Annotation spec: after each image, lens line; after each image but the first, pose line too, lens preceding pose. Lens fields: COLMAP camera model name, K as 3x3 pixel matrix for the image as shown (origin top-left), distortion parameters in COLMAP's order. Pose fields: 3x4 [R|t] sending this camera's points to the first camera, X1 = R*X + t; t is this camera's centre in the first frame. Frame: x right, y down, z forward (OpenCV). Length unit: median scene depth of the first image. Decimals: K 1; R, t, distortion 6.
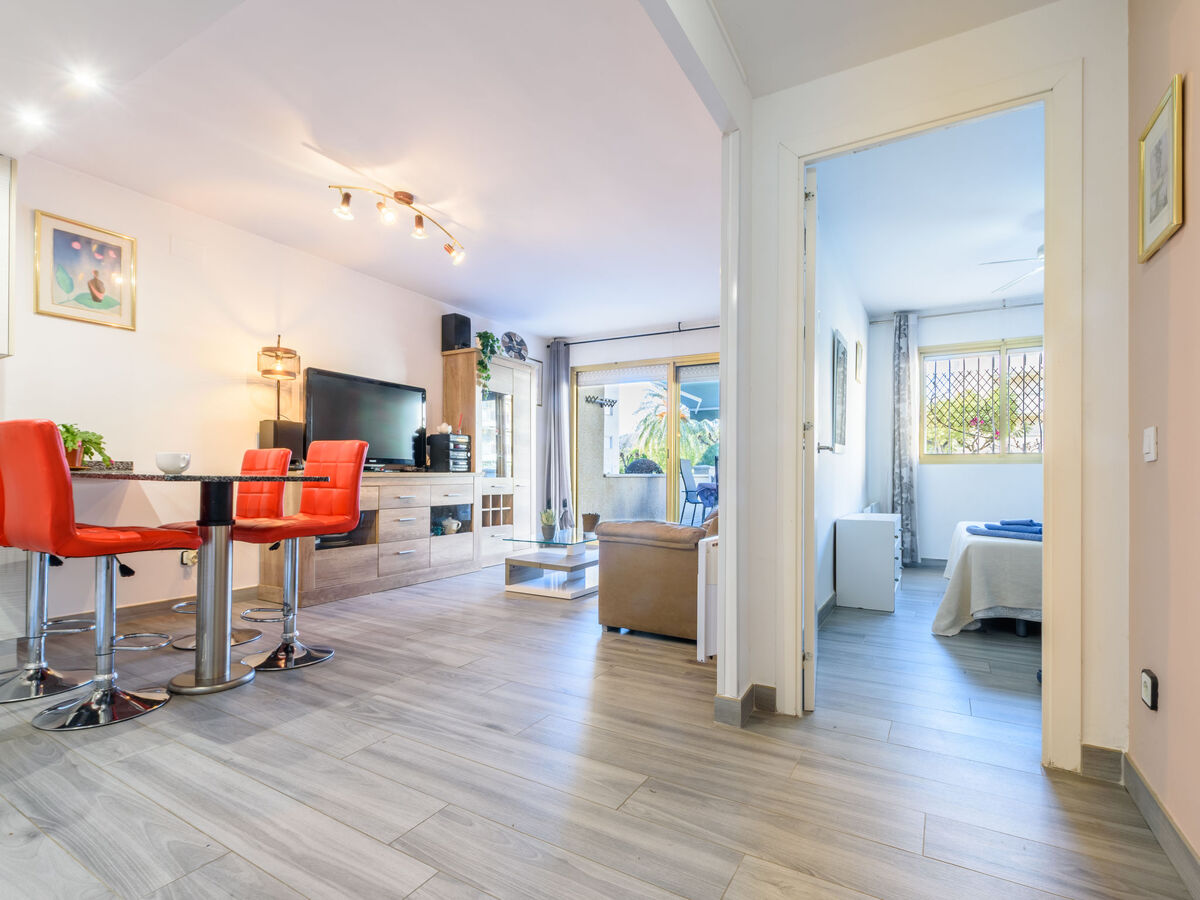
lens RADIAL K [[561.9, 0, 638.0], [0, 561.9, 473.0], [0, 0, 1]] dist [0.001551, 0.000320]
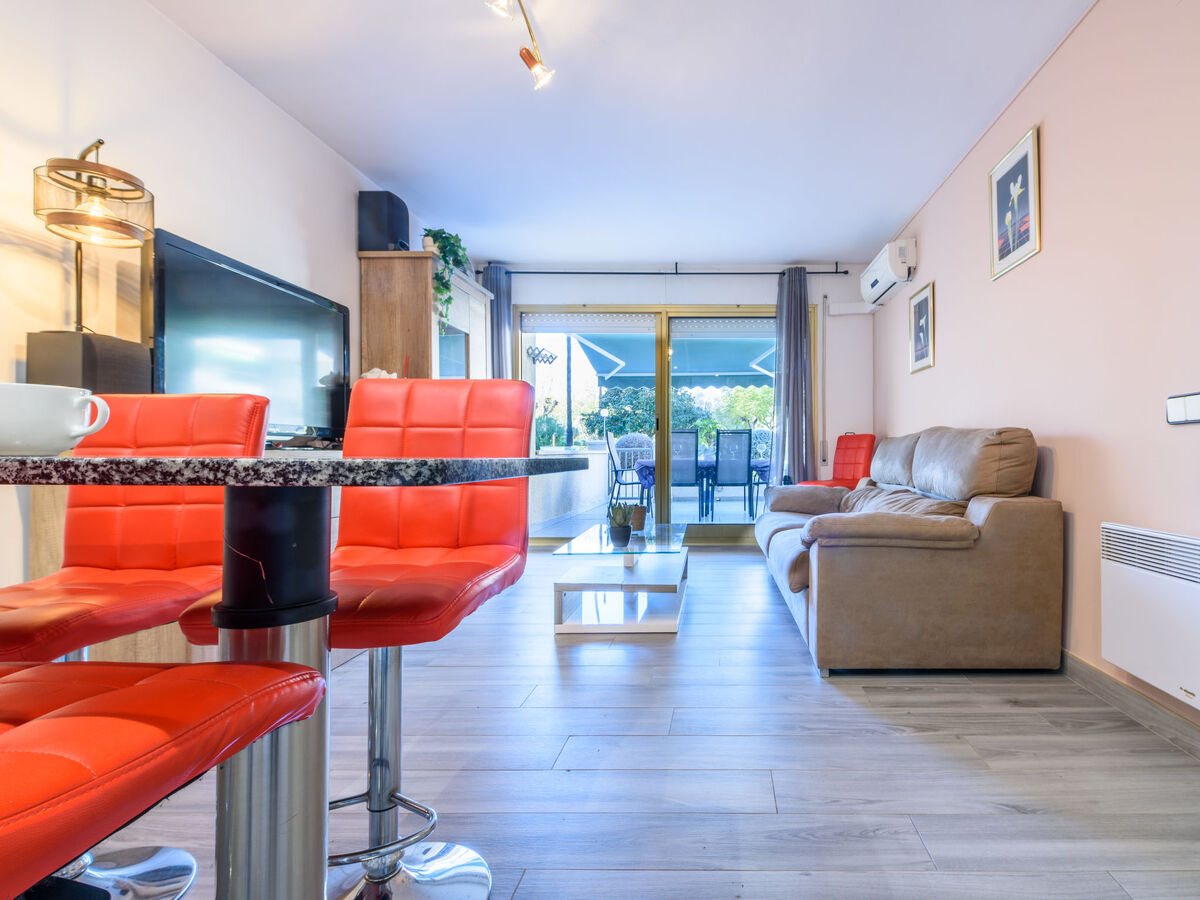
lens RADIAL K [[577.1, 0, 714.8], [0, 577.1, 450.1], [0, 0, 1]] dist [-0.000265, -0.000400]
pose [[0.876133, -0.009473, 0.481977, -0.428692], [0.008581, 0.999955, 0.004056, -0.001232], [-0.481994, 0.000582, 0.876175, 0.370448]]
